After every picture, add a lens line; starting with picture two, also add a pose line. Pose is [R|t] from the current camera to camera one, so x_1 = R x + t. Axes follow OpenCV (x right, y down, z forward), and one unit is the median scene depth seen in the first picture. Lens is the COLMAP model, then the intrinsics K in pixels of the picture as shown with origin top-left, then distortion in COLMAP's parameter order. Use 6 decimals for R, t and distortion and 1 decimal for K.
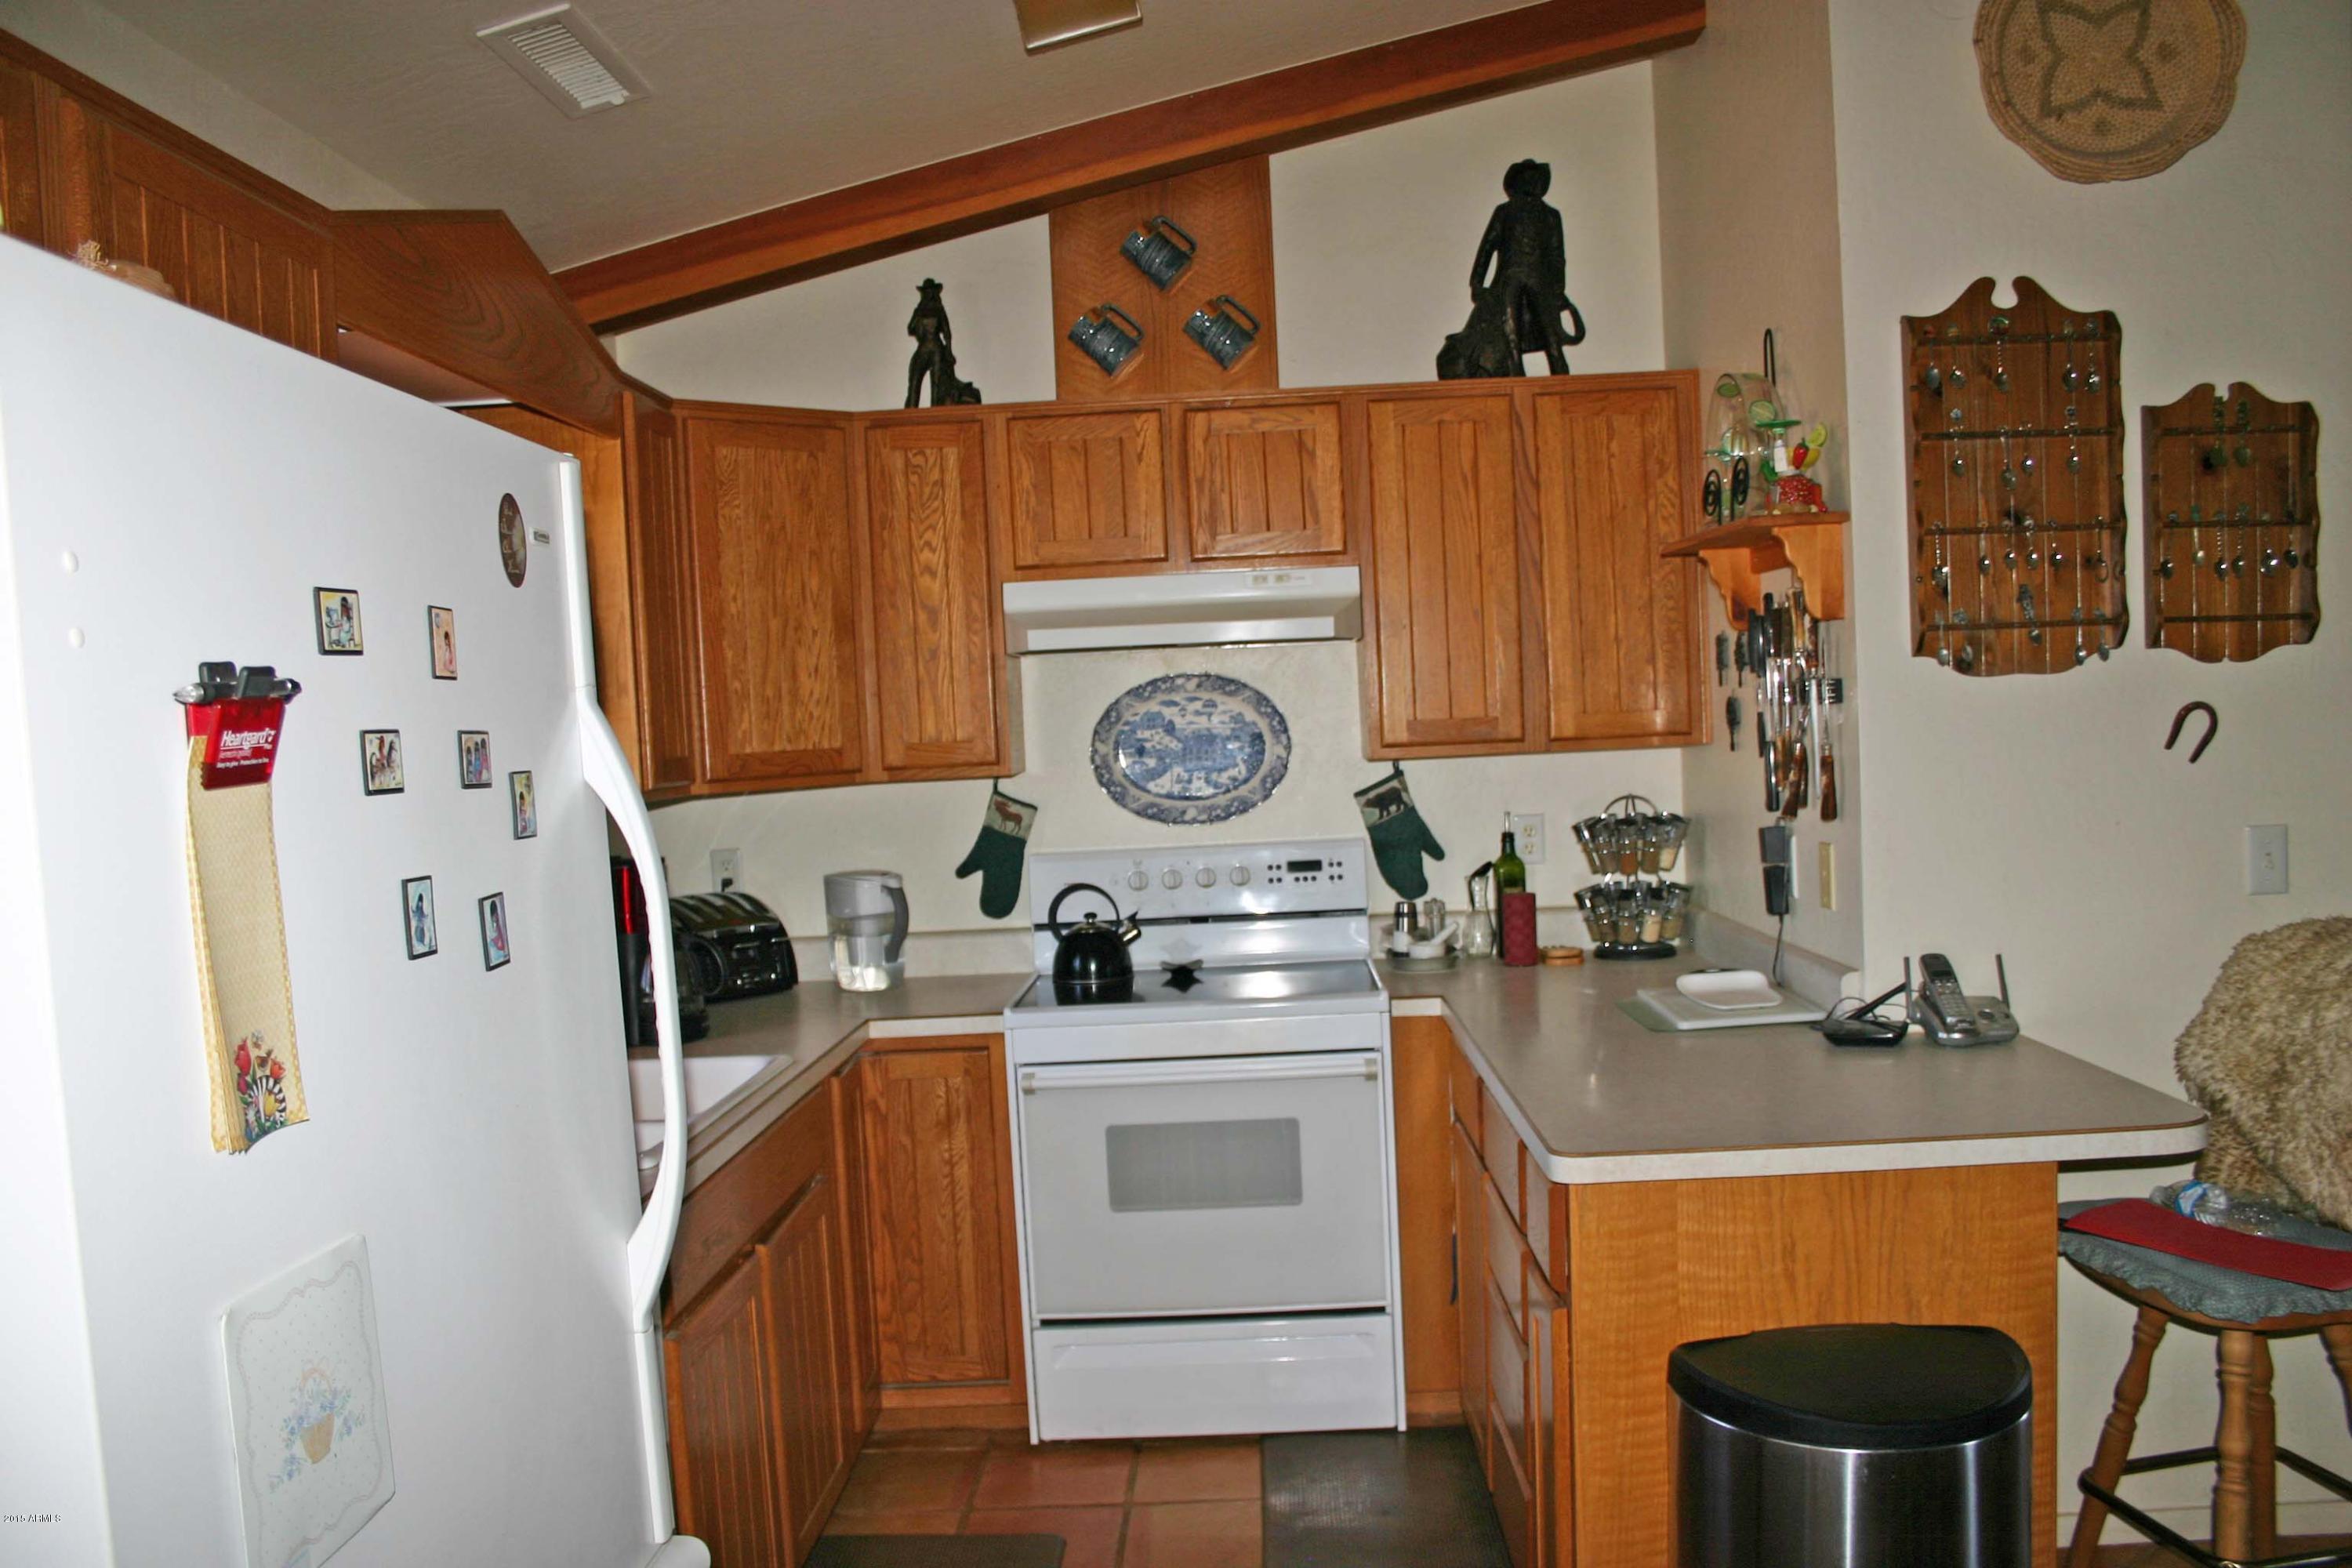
lens RADIAL K [[1900.2, 0, 1169.4], [0, 1900.2, 819.9], [0, 0, 1]] dist [-0.153454, 0.123979]
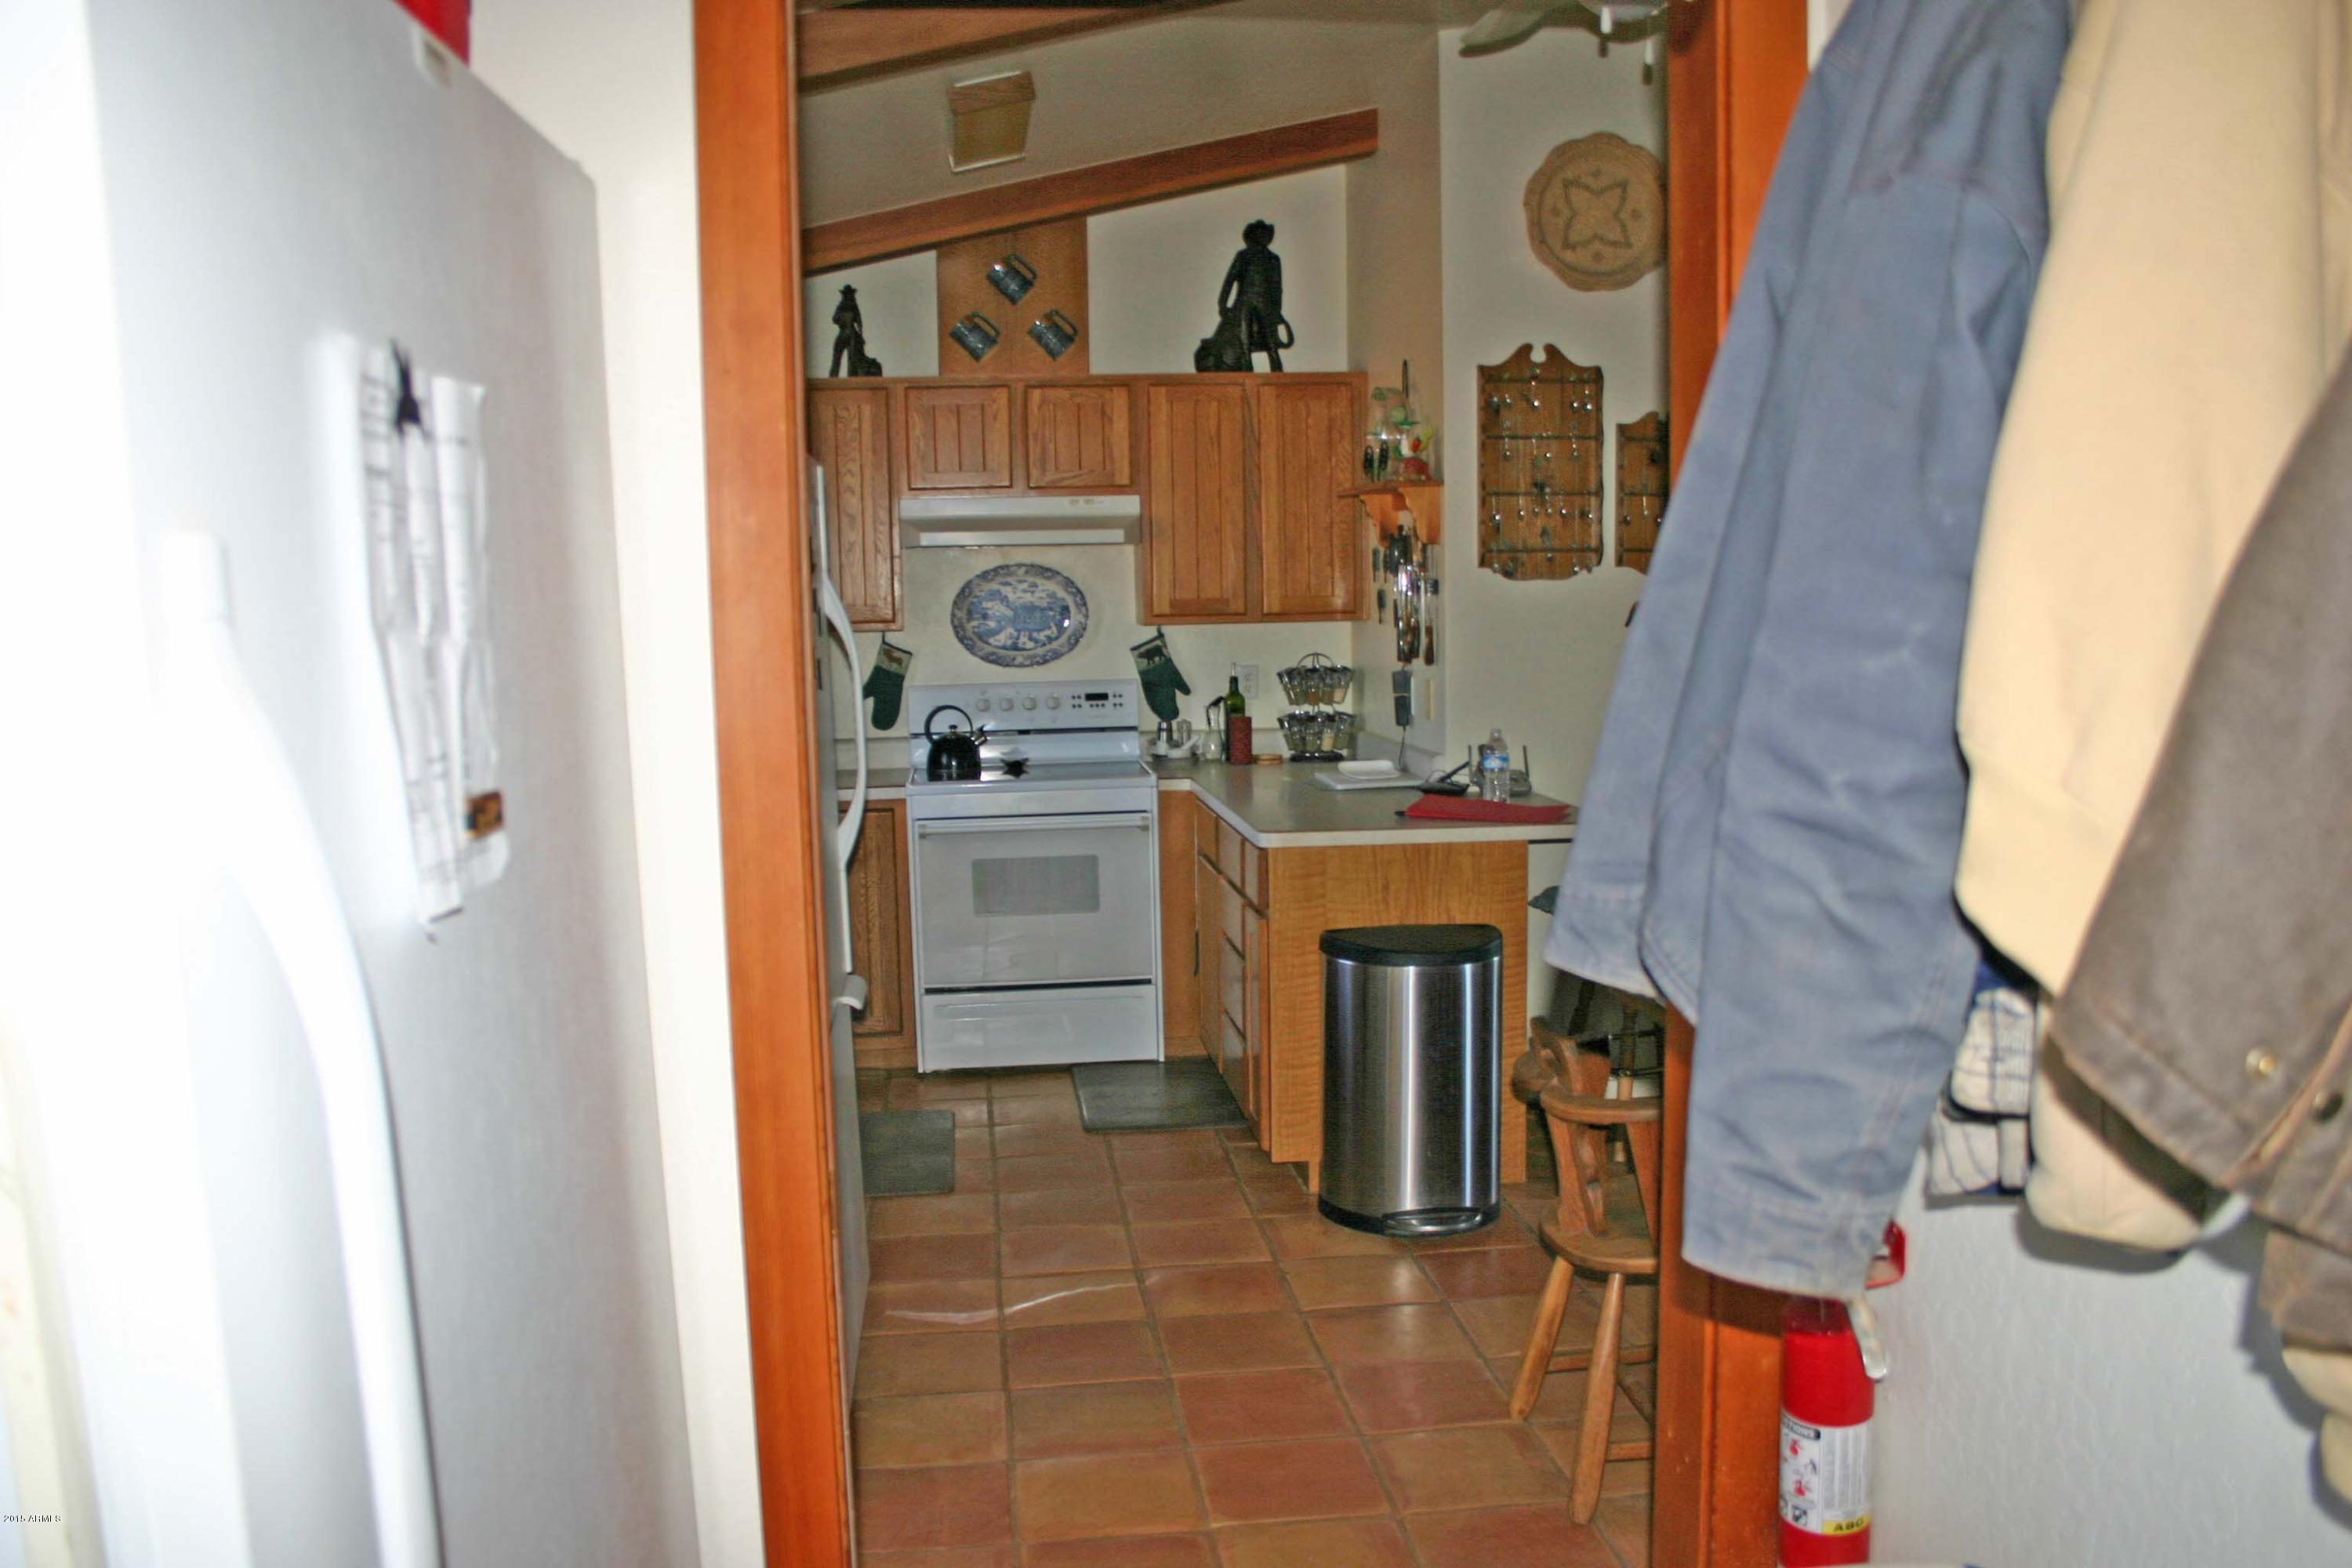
lens RADIAL K [[1900.2, 0, 1169.4], [0, 1900.2, 819.9], [0, 0, 1]] dist [-0.153454, 0.123979]
pose [[0.988778, 0.008867, 0.149131, -0.098880], [-0.018068, 0.998007, 0.060459, 0.031837], [-0.148297, -0.062475, 0.986967, -0.503464]]
